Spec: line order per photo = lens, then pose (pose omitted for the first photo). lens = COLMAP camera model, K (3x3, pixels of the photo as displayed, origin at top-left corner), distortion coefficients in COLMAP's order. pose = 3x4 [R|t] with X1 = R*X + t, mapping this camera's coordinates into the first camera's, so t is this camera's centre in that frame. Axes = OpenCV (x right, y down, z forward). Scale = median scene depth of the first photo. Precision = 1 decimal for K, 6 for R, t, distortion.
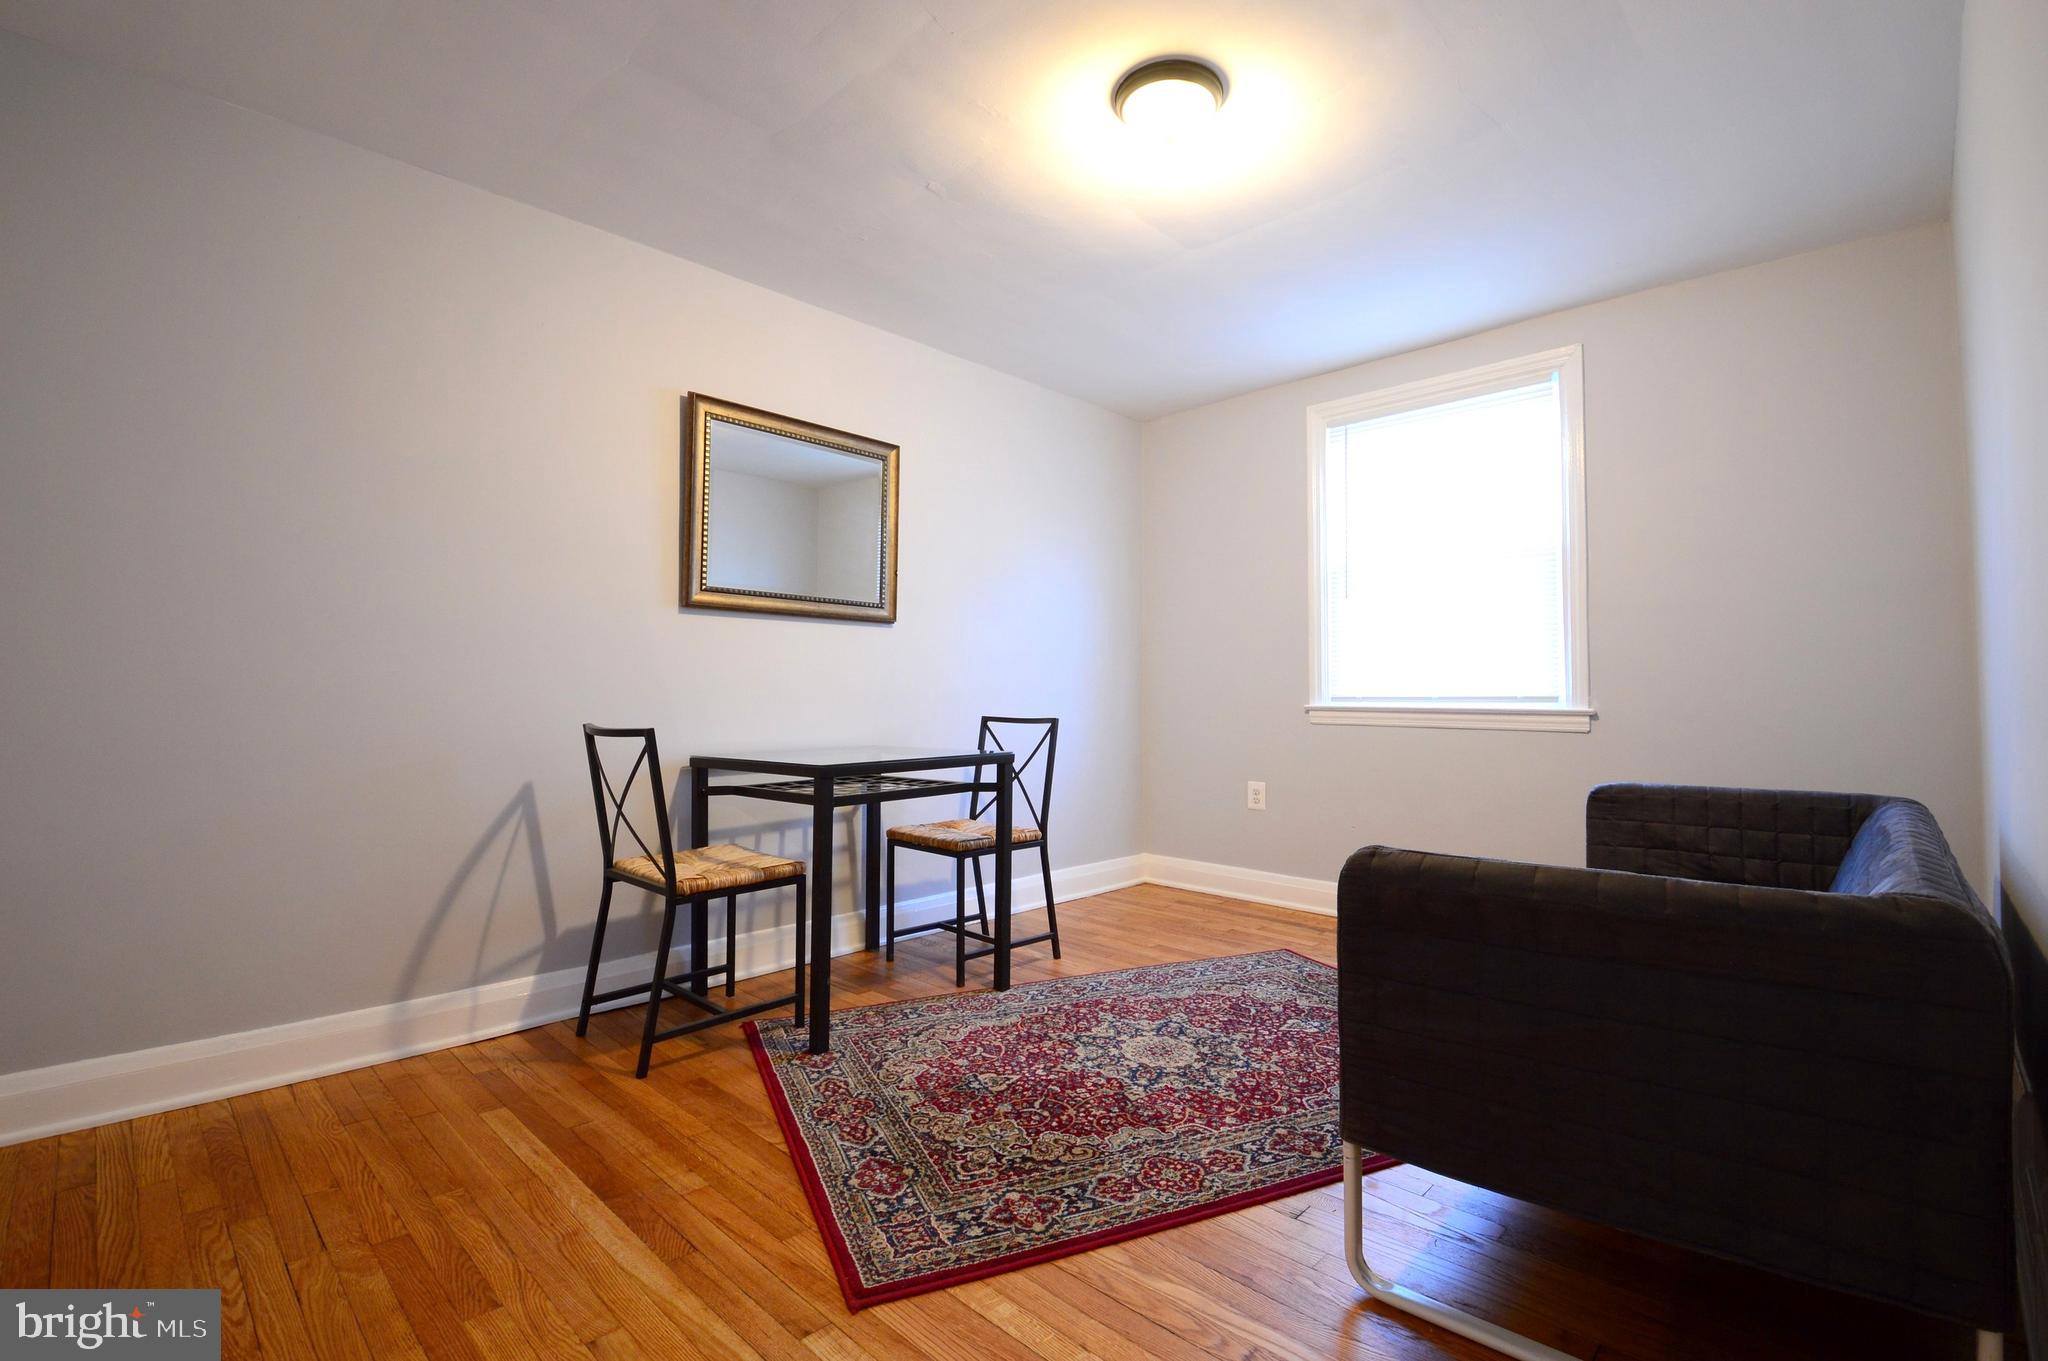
lens RADIAL K [[926.6, 0, 1016.7], [0, 926.6, 647.8], [0, 0, 1]] dist [0.020168, -0.000478]
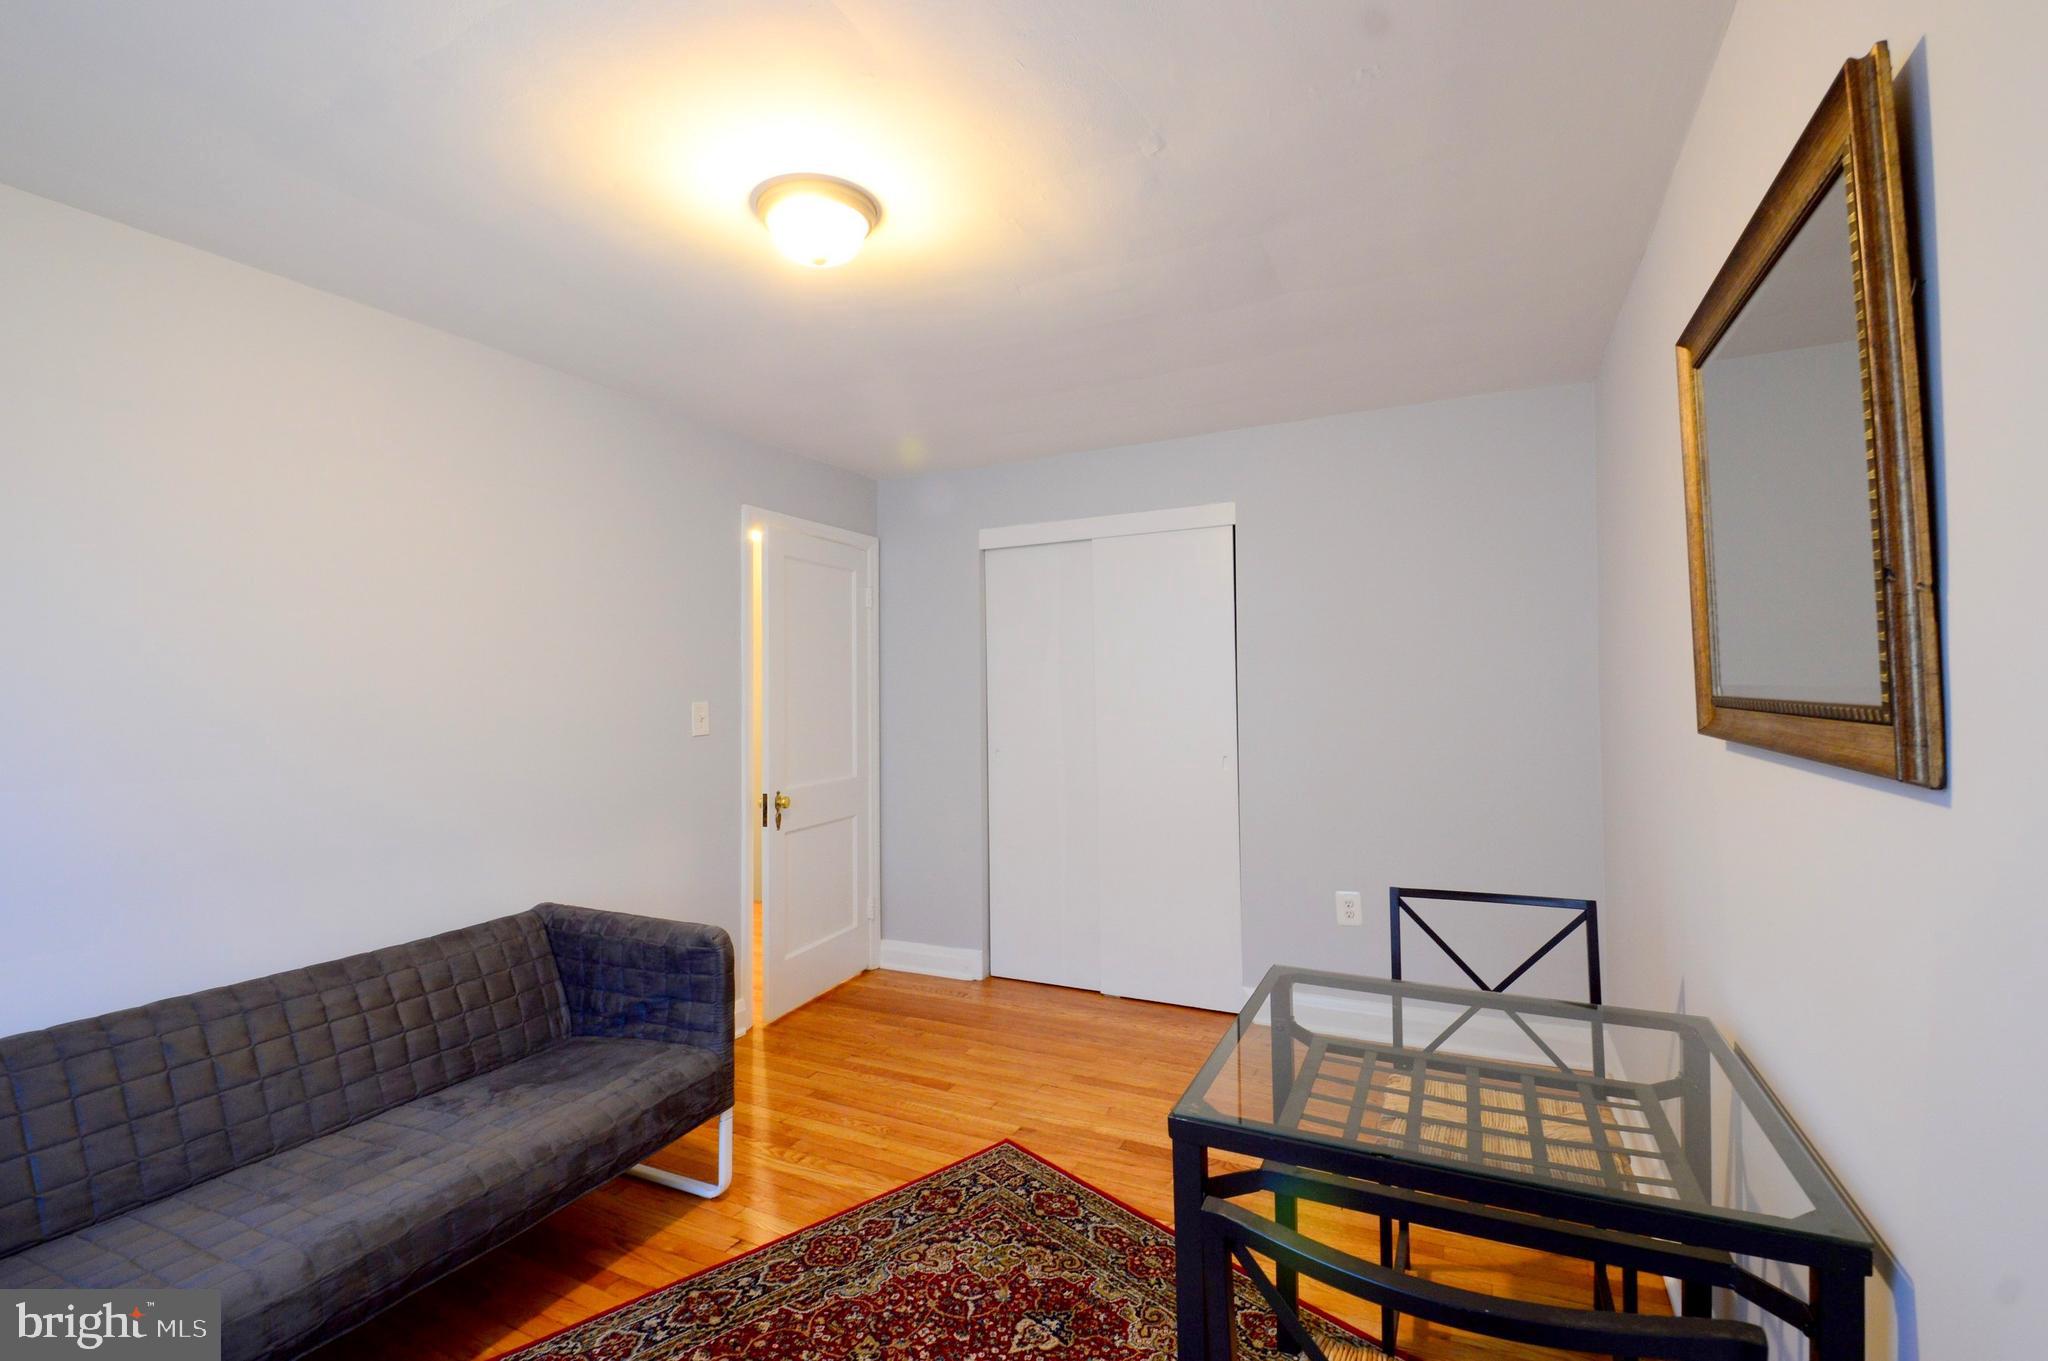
lens RADIAL K [[926.6, 0, 1016.7], [0, 926.6, 647.8], [0, 0, 1]] dist [0.020168, -0.000478]
pose [[-0.949677, -0.008256, -0.313122, 0.253090], [0.020941, 0.995743, -0.089766, -0.076141], [0.312530, -0.091806, -0.945461, 1.787272]]
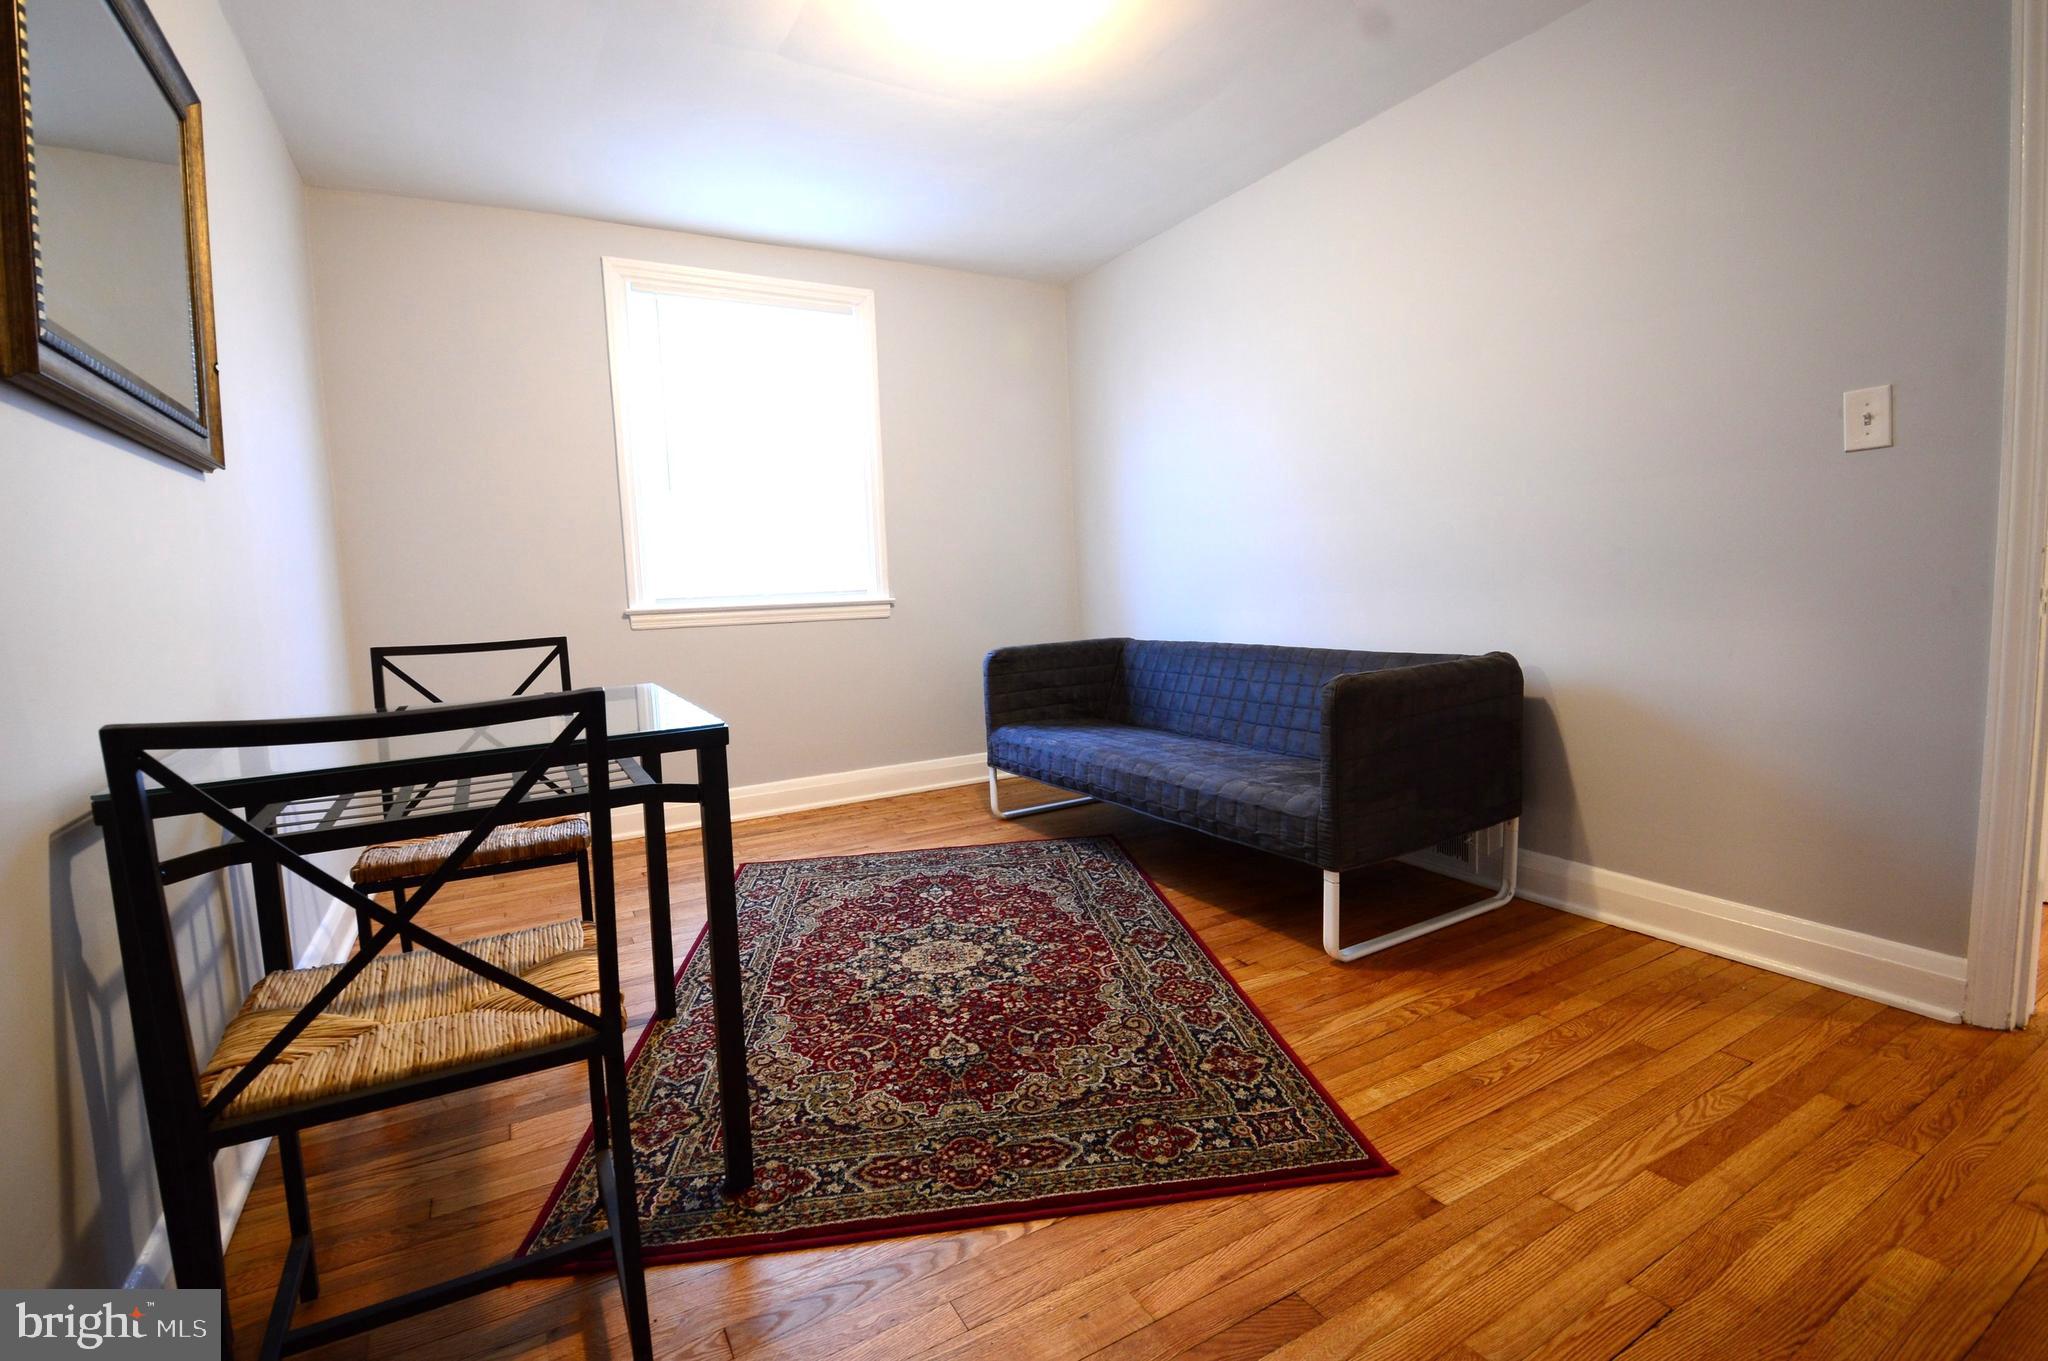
lens RADIAL K [[926.6, 0, 1016.7], [0, 926.6, 647.8], [0, 0, 1]] dist [0.020168, -0.000478]
pose [[0.275188, -0.081896, 0.957896, -0.753584], [-0.008877, 0.996106, 0.087713, 0.030048], [-0.961350, -0.032641, 0.273389, 0.701134]]
